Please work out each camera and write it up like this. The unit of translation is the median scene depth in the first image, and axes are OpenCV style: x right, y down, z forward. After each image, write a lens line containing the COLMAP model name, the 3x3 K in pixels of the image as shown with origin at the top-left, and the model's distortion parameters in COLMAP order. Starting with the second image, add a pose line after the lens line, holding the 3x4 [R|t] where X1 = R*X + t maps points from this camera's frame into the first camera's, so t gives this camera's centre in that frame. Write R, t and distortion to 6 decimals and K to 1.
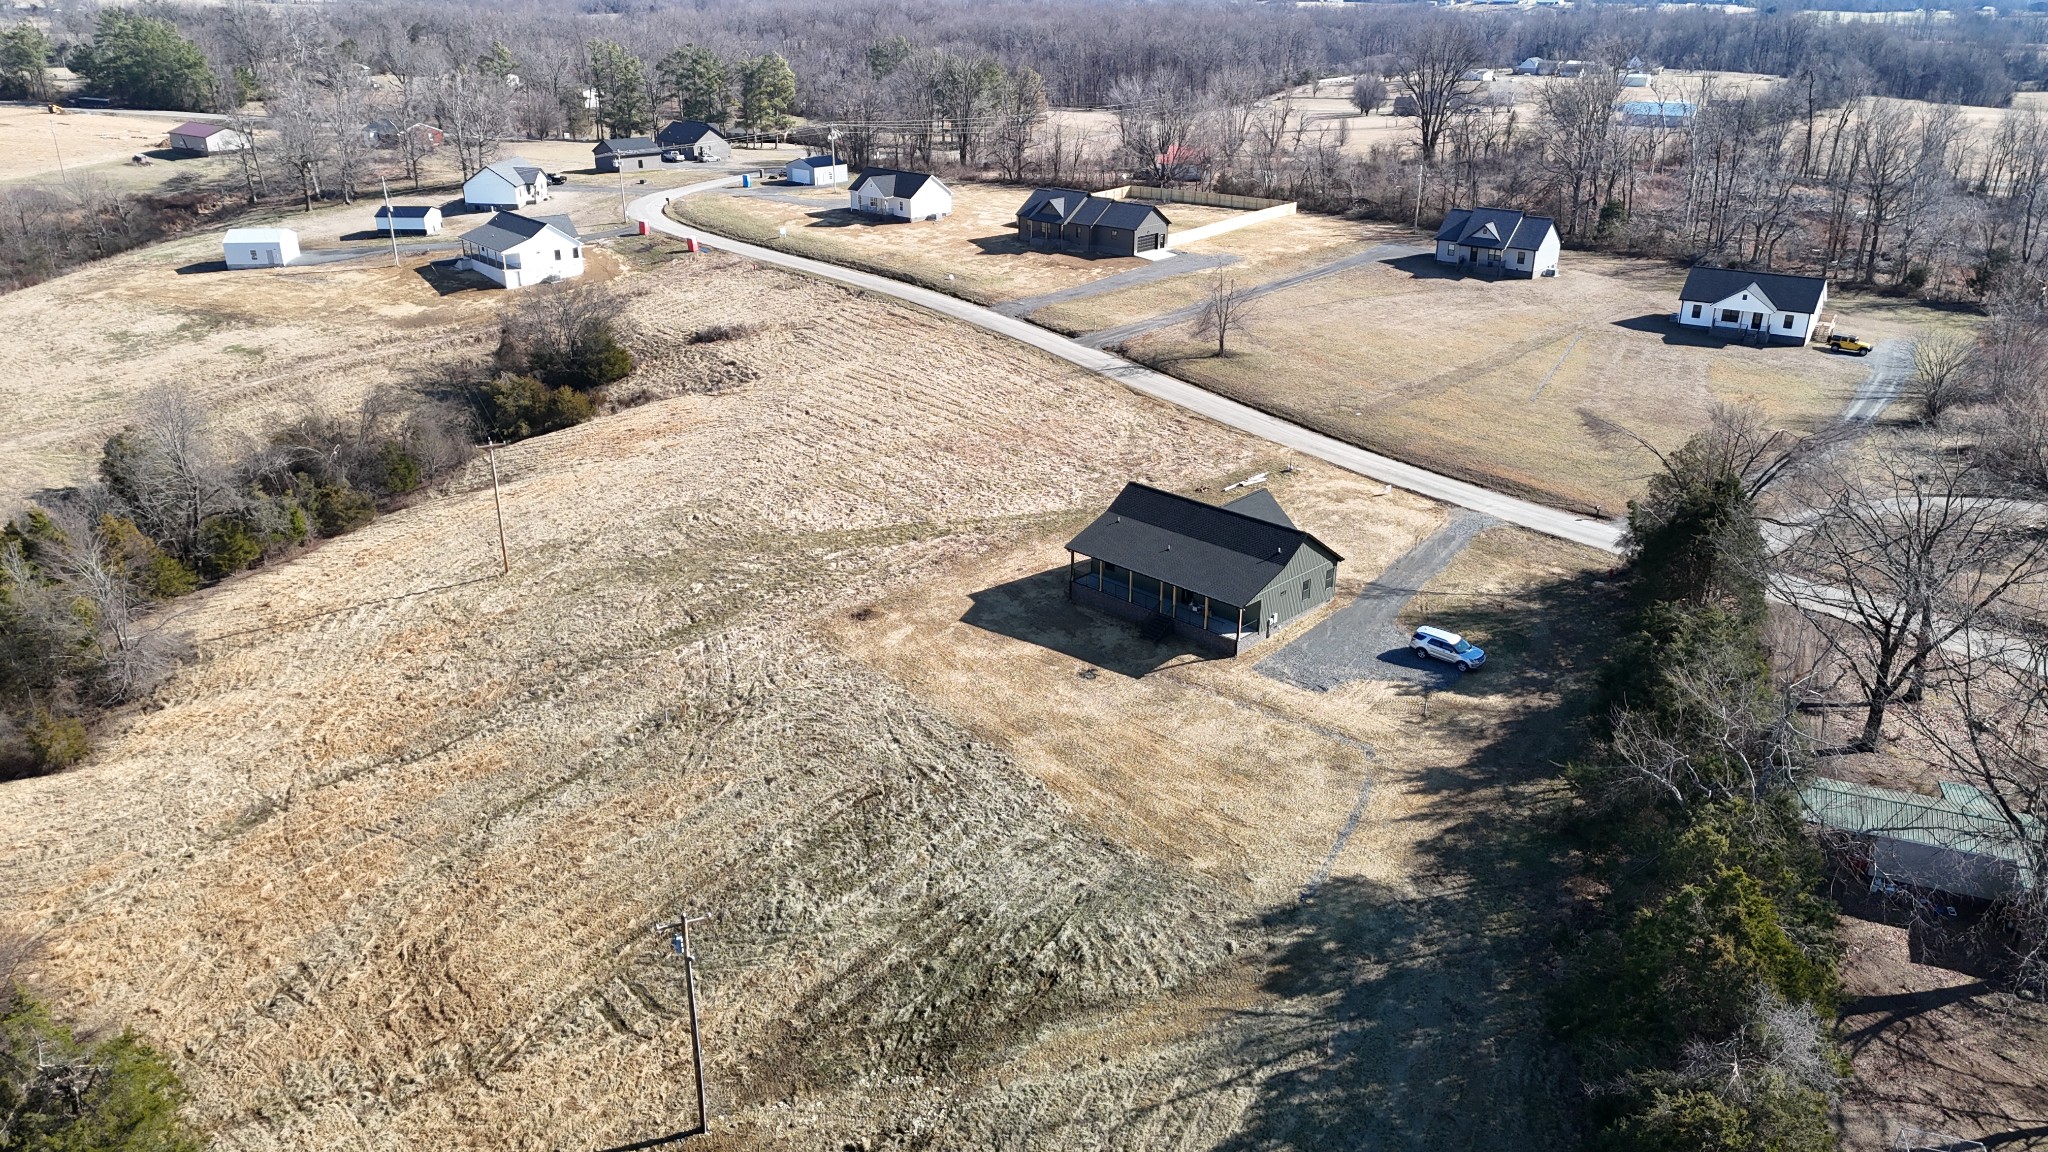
lens RADIAL K [[1498.3, 0, 1030.2], [0, 1498.3, 578.8], [0, 0, 1]] dist [0.090464, -0.107726]
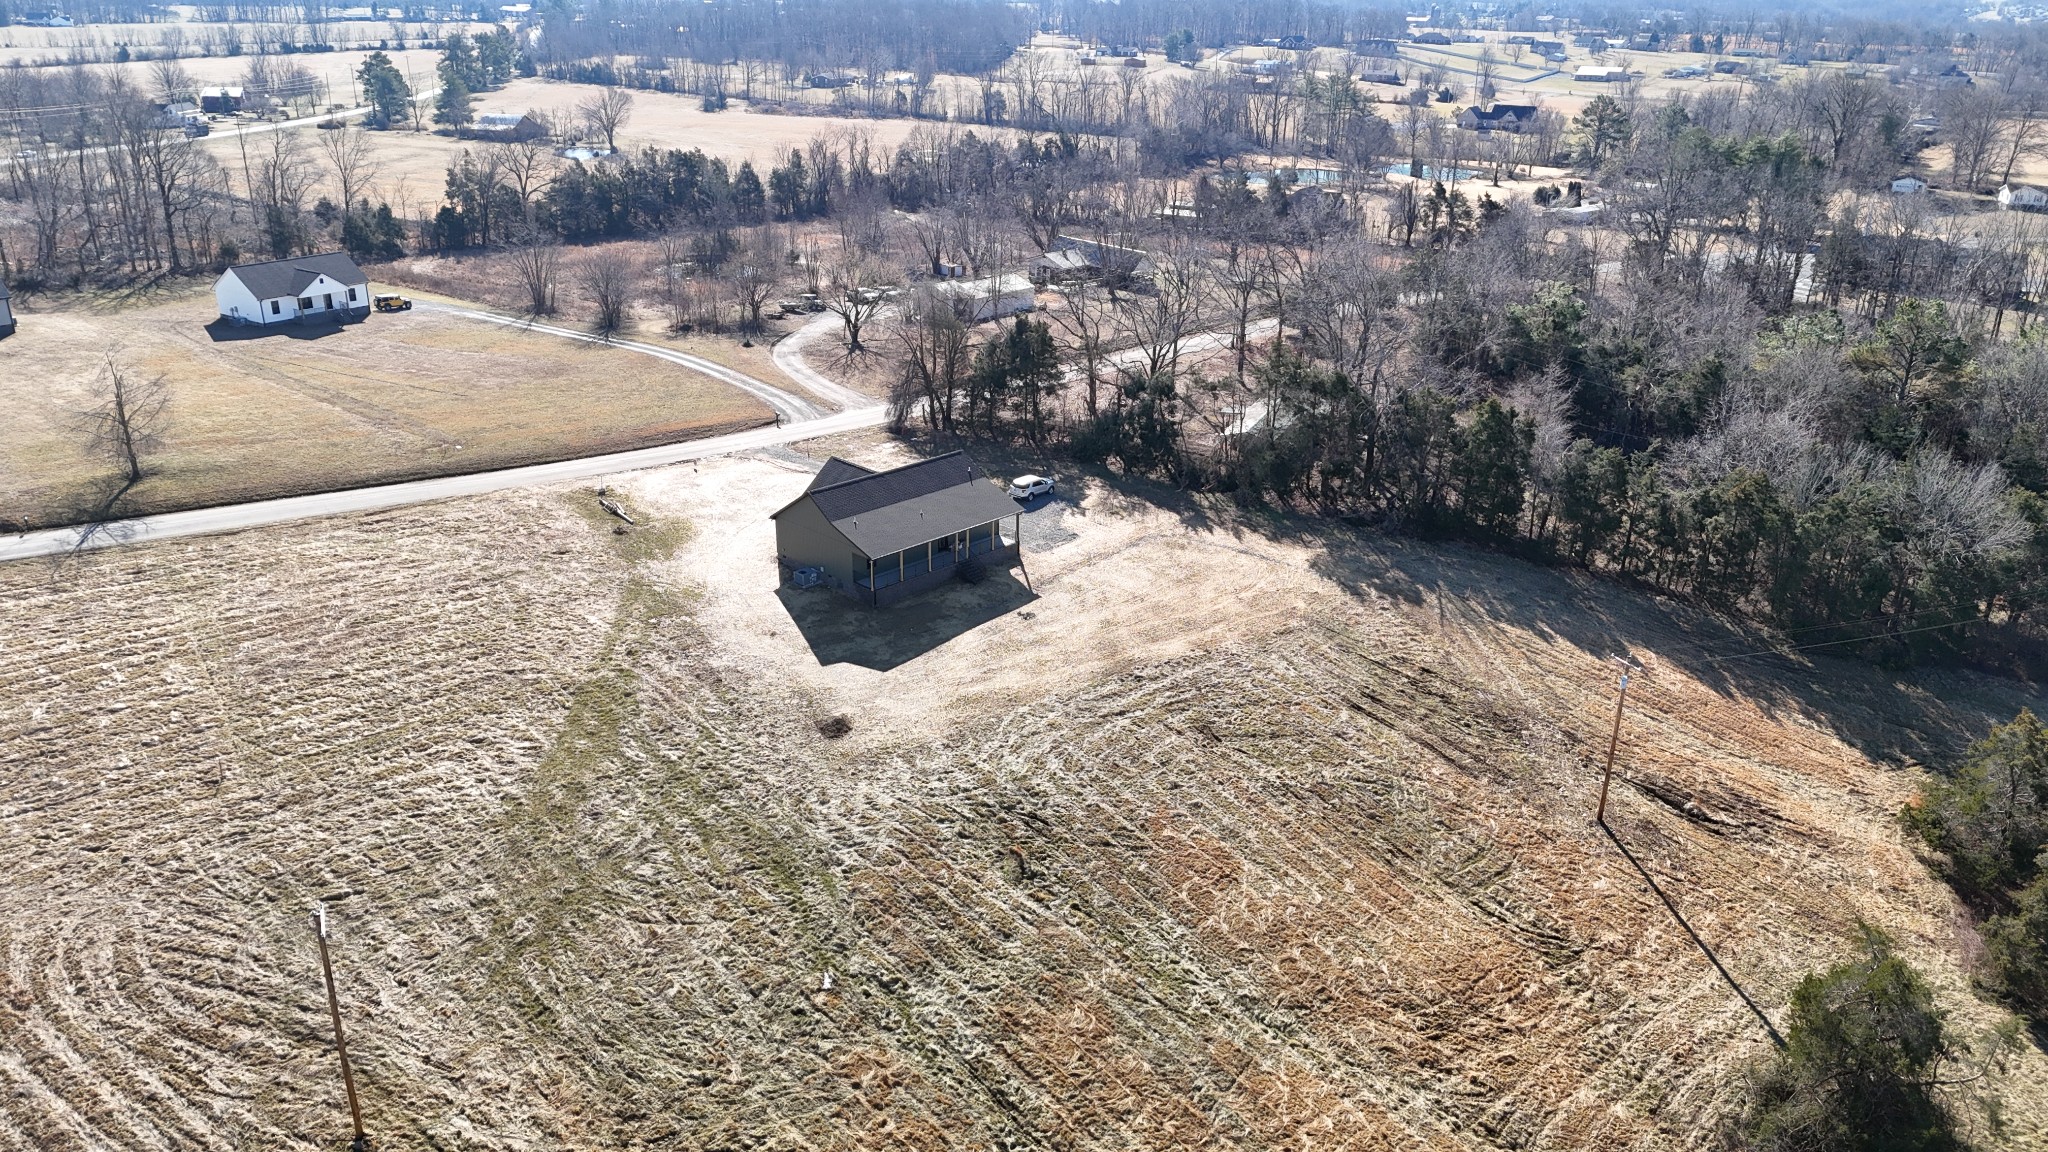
lens RADIAL K [[1498.3, 0, 1030.2], [0, 1498.3, 578.8], [0, 0, 1]] dist [0.090464, -0.107726]
pose [[0.000657, -0.377108, 0.926169, -0.974313], [0.363458, 0.862919, 0.351097, -0.346651], [-0.931610, 0.336393, 0.137630, 0.839789]]
